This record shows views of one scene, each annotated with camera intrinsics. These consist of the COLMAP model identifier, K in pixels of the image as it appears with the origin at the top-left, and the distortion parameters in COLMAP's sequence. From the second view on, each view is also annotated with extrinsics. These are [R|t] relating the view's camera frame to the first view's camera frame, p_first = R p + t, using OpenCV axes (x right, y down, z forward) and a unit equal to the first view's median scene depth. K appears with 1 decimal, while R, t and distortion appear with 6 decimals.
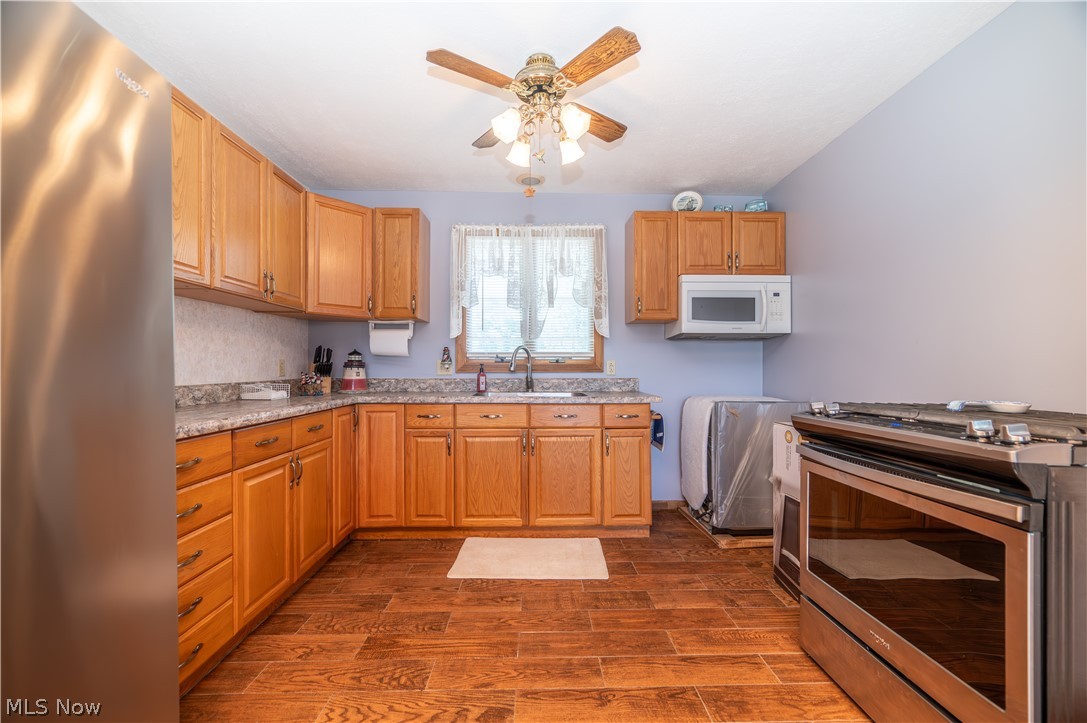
lens RADIAL K [[426.0, 0, 548.2], [0, 426.0, 365.1], [0, 0, 1]] dist [-0.001066, -0.000177]
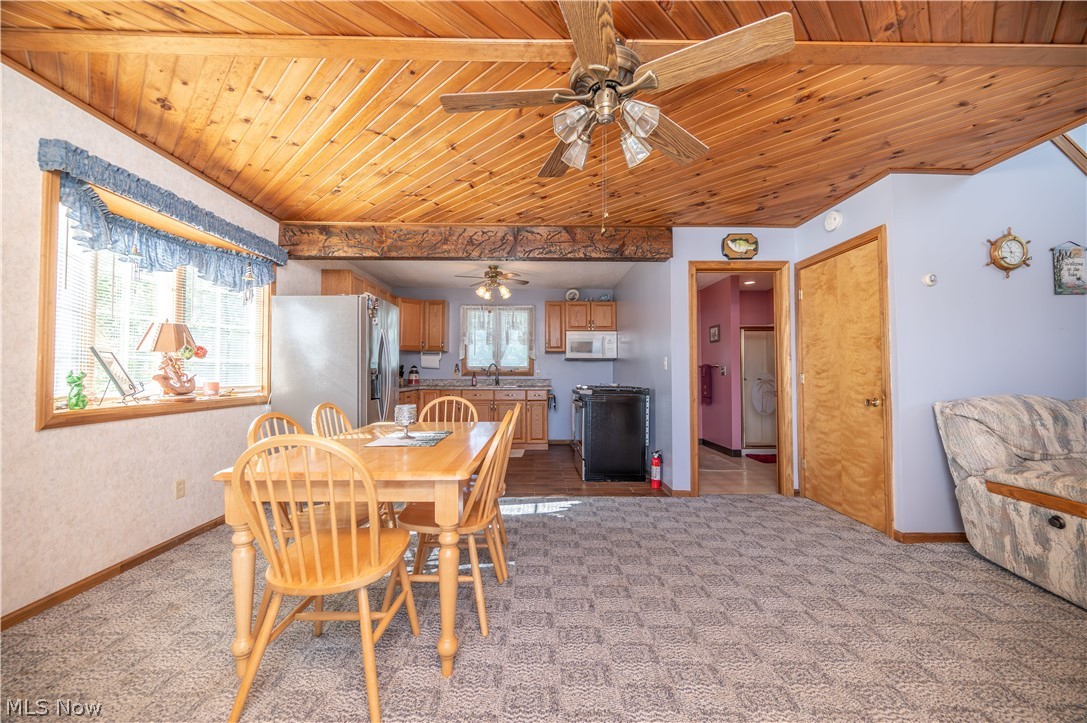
lens RADIAL K [[429.1, 0, 540.4], [0, 429.1, 363.8], [0, 0, 1]] dist [0.000557, -0.000232]
pose [[0.999852, 0.001459, -0.017116, 0.208450], [-0.001748, 0.999856, -0.016869, -0.008152], [0.017089, 0.016896, 0.999711, -1.118444]]
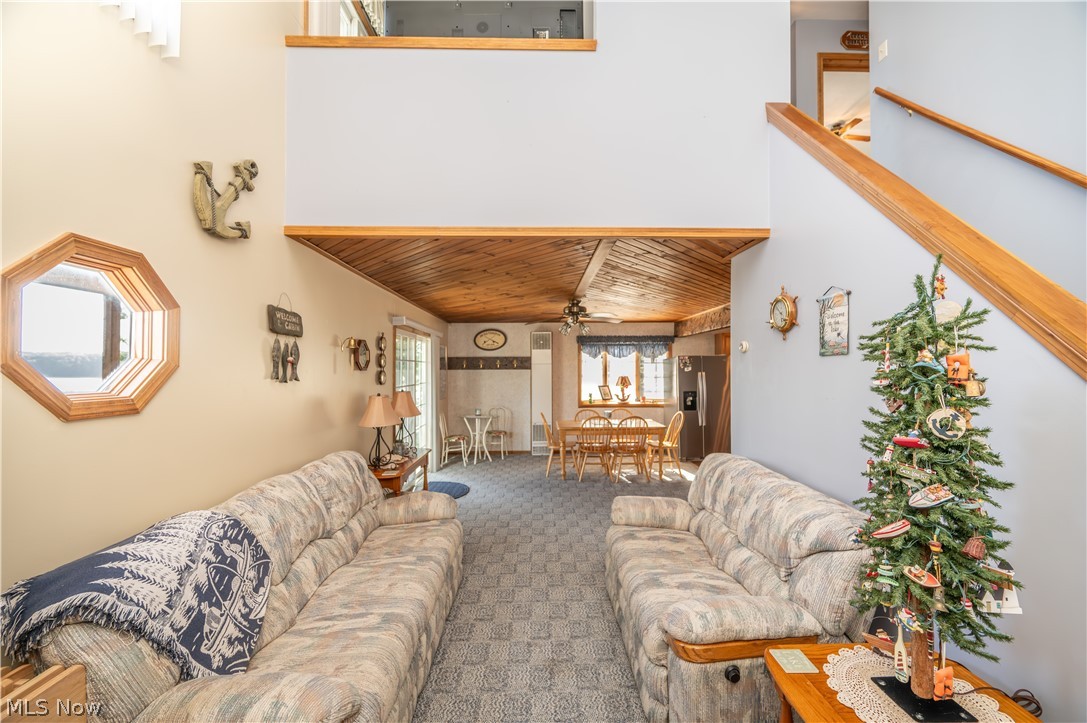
lens RADIAL K [[429.6, 0, 548.5], [0, 429.6, 361.8], [0, 0, 1]] dist [0.000929, 0.000024]
pose [[-0.005468, -0.016559, -0.999848, 2.060450], [0.005993, 0.999844, -0.016592, -0.154779], [0.999967, -0.006082, -0.005368, -0.653371]]
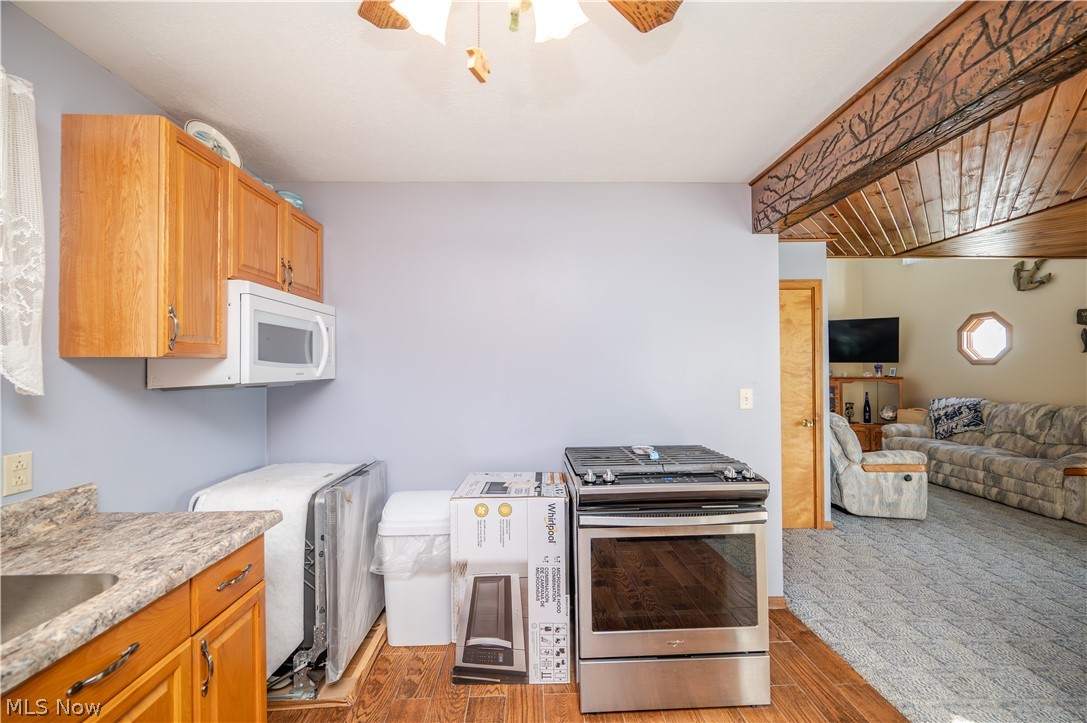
lens RADIAL K [[437.6, 0, 543.3], [0, 437.6, 364.8], [0, 0, 1]] dist [-0.001907, -0.000289]
pose [[0.007236, 0.004927, 0.999962, -0.254717], [0.002849, 0.999984, -0.004948, -0.095111], [-0.999970, 0.002884, 0.007222, 0.586738]]
